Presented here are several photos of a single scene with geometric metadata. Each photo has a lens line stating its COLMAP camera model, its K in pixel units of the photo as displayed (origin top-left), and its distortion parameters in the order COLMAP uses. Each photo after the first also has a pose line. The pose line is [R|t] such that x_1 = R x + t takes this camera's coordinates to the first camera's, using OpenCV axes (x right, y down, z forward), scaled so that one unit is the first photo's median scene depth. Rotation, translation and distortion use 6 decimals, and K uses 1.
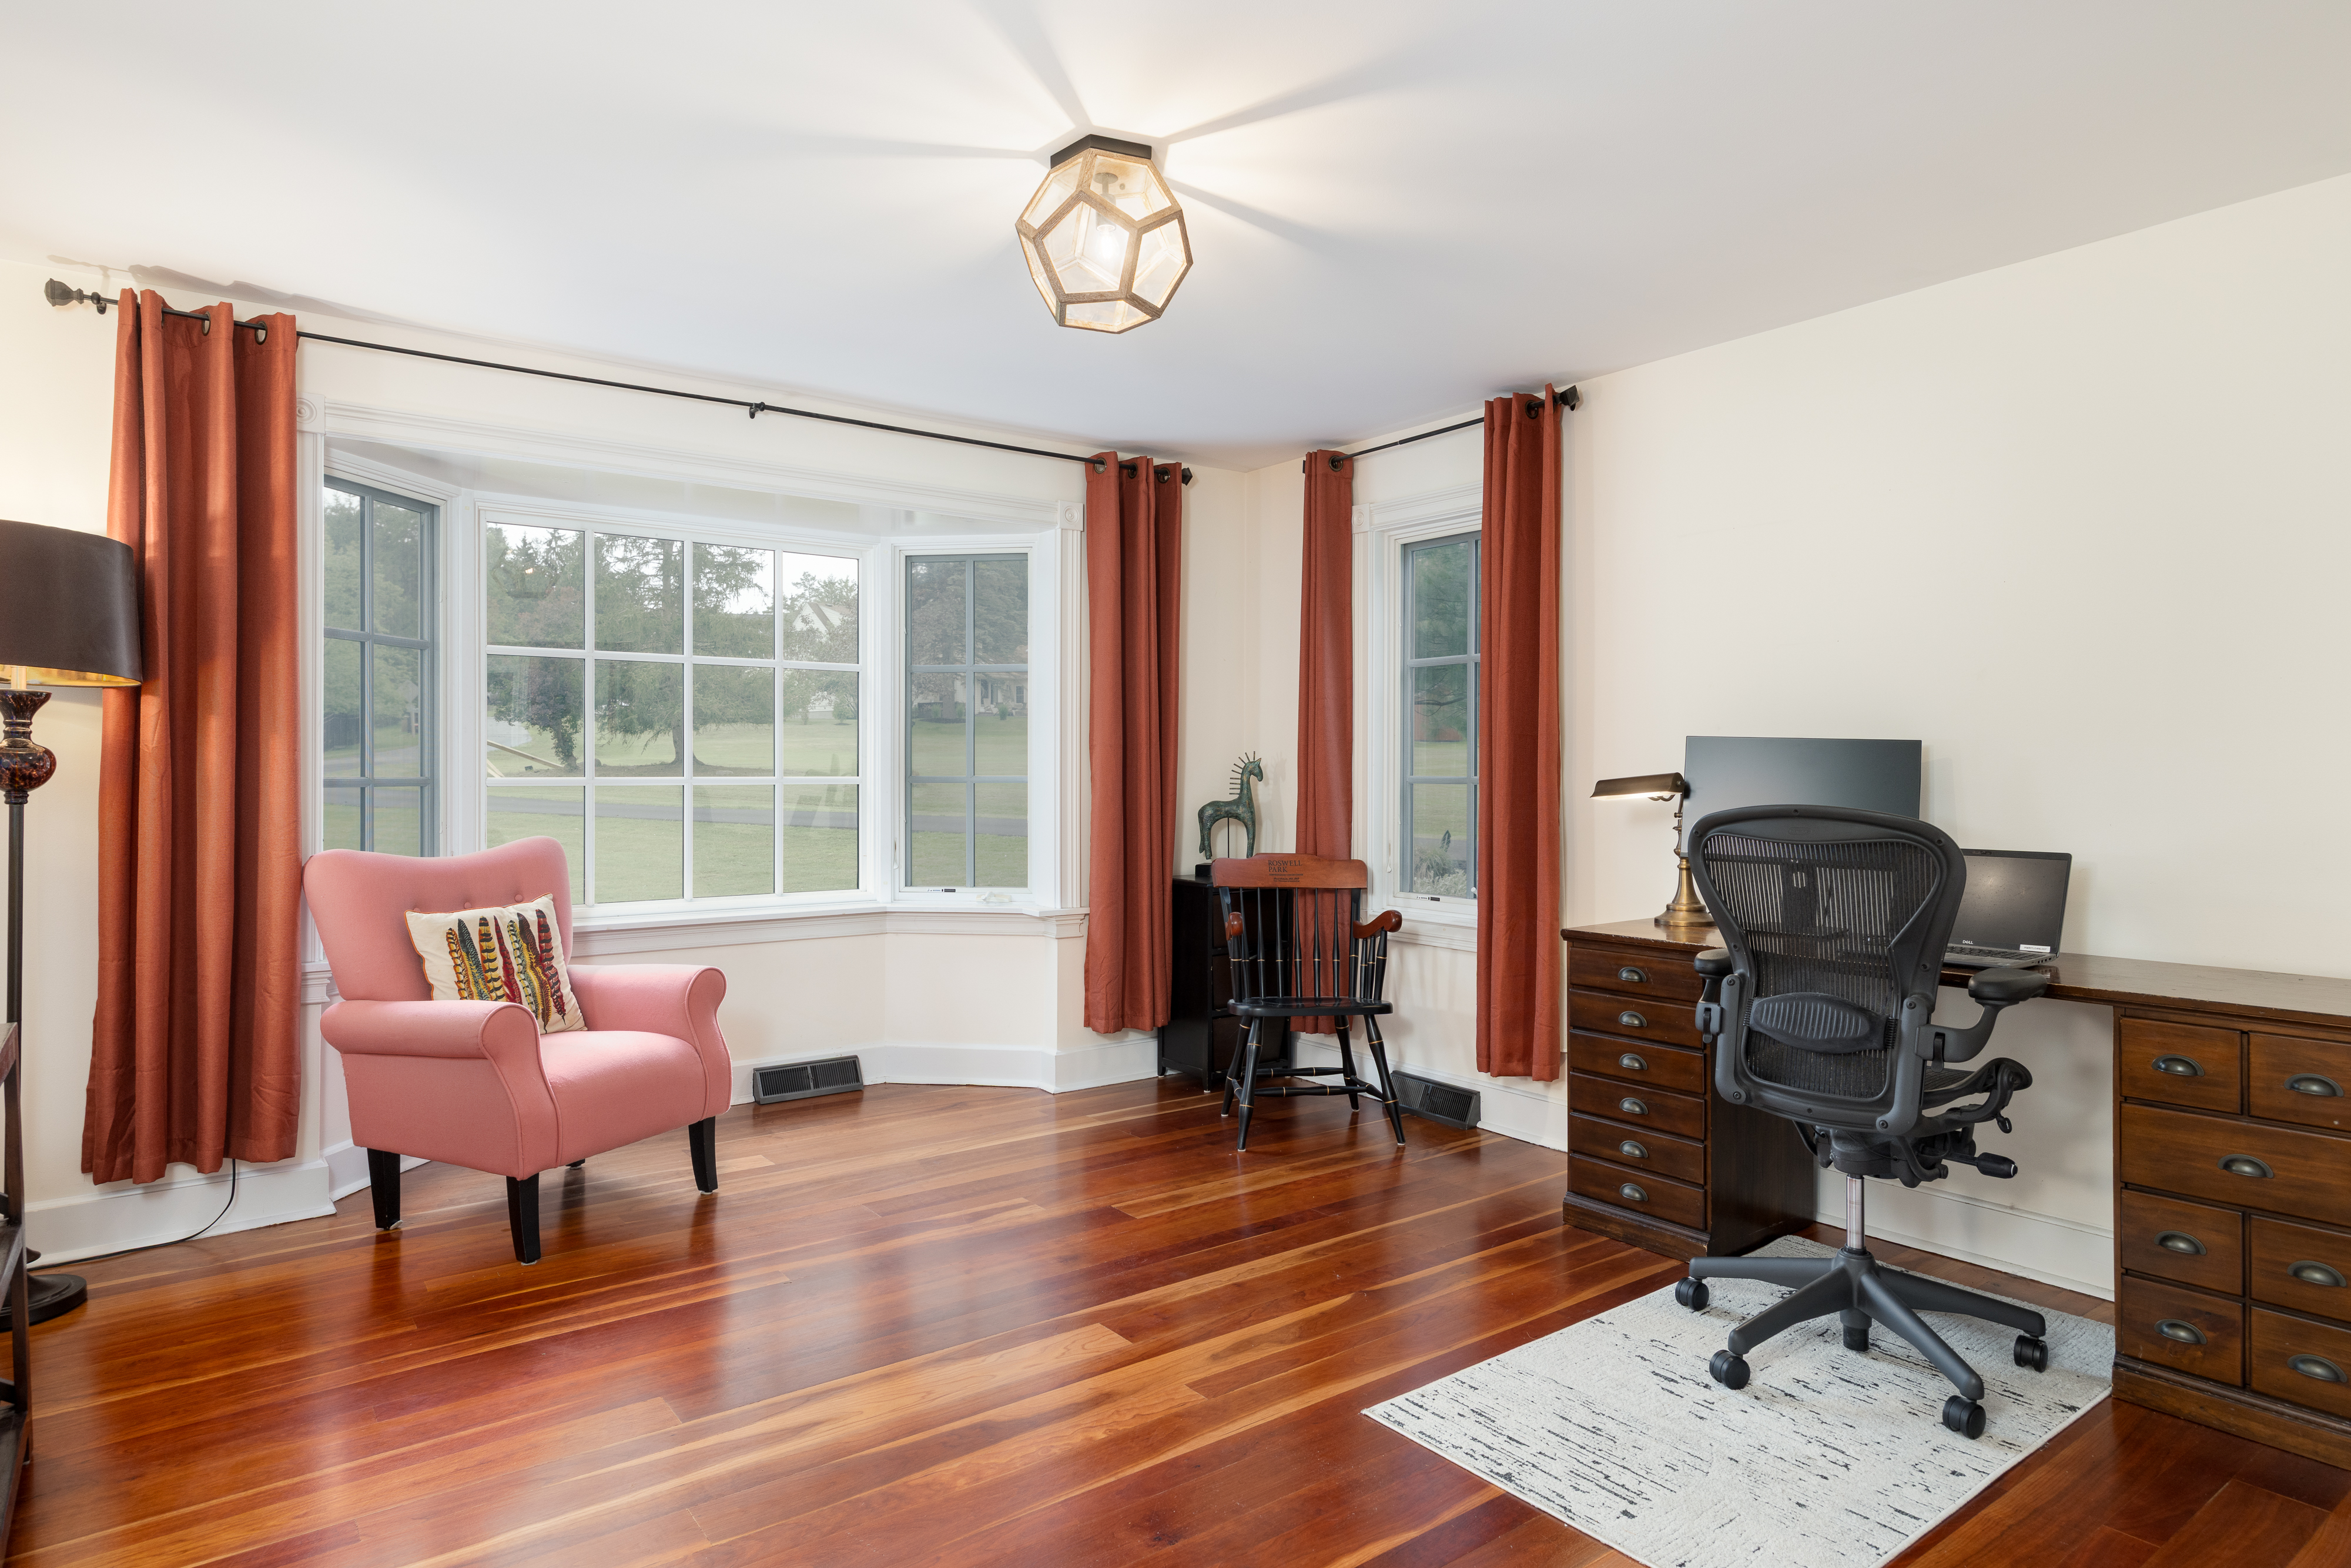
lens RADIAL K [[1347.8, 0, 1175.5], [0, 1347.8, 784.0], [0, 0, 1]] dist [-0.000085, -0.000025]
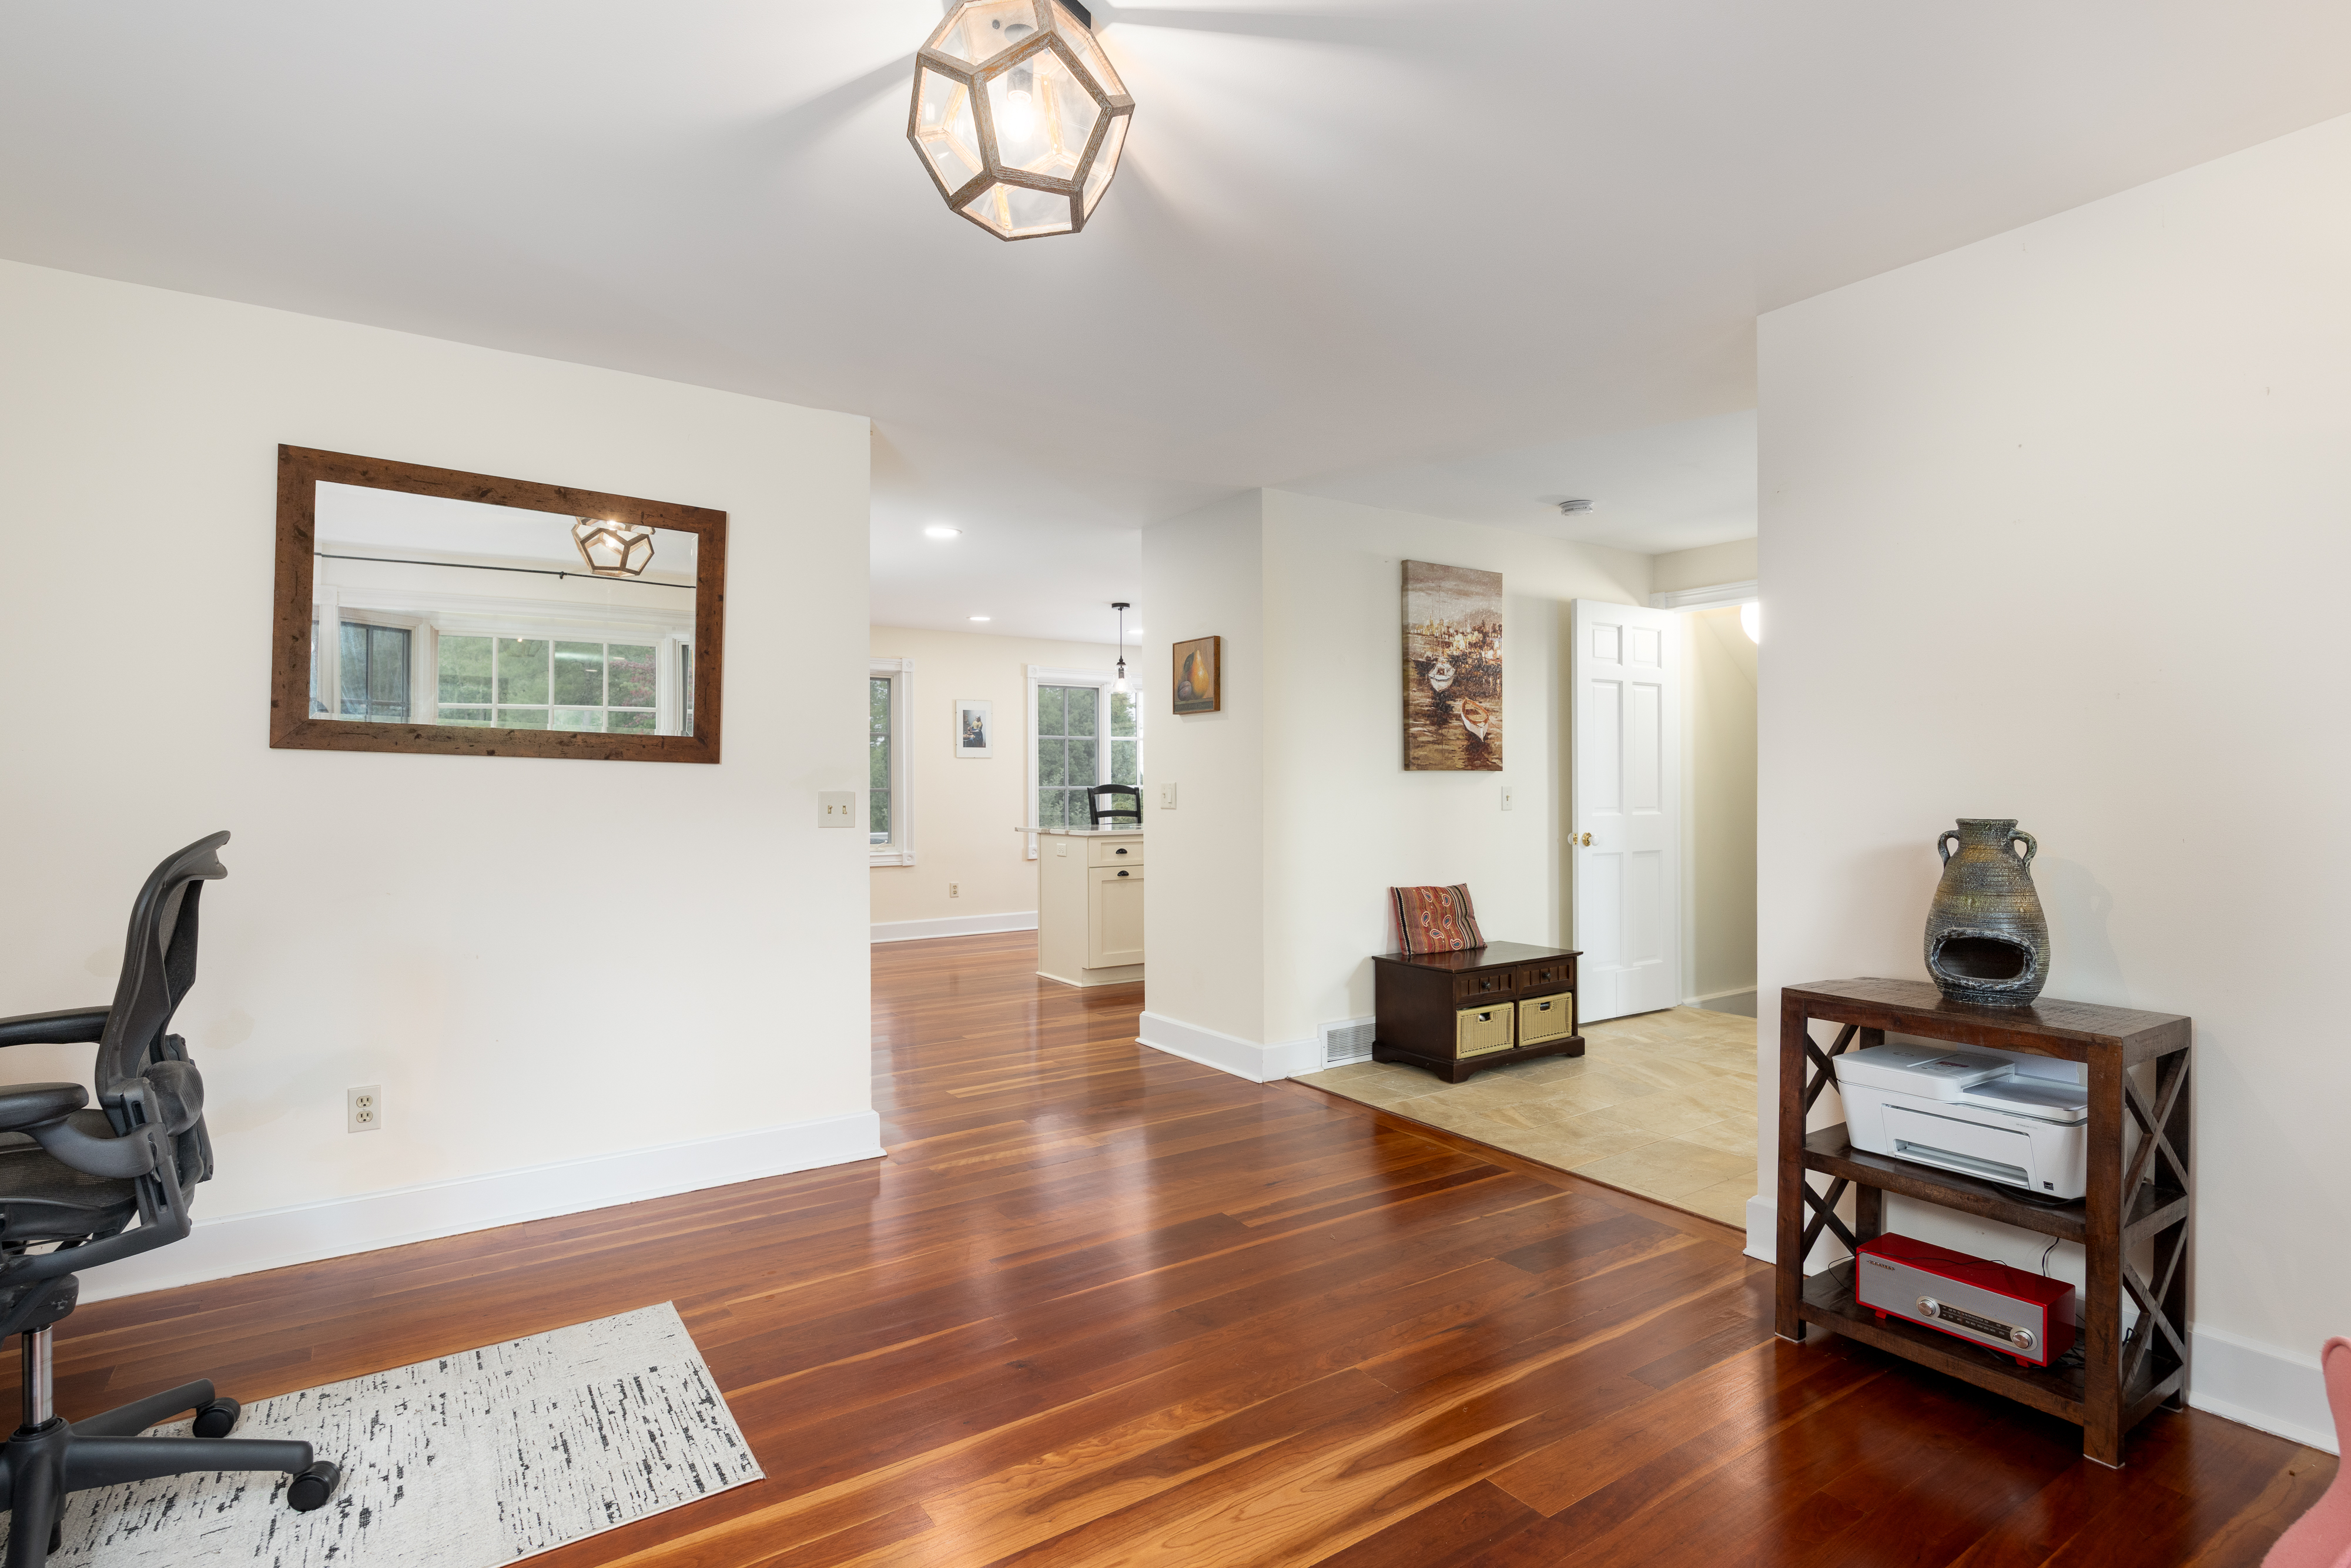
lens RADIAL K [[1197.6, 0, 1175.5], [0, 1197.6, 784.0], [0, 0, 1]] dist [-0.000884, -0.000238]
pose [[-0.998527, 0.002919, 0.054182, -0.192799], [0.003573, 0.999922, 0.011982, -0.022550], [-0.054143, 0.012158, -0.998459, 1.824963]]
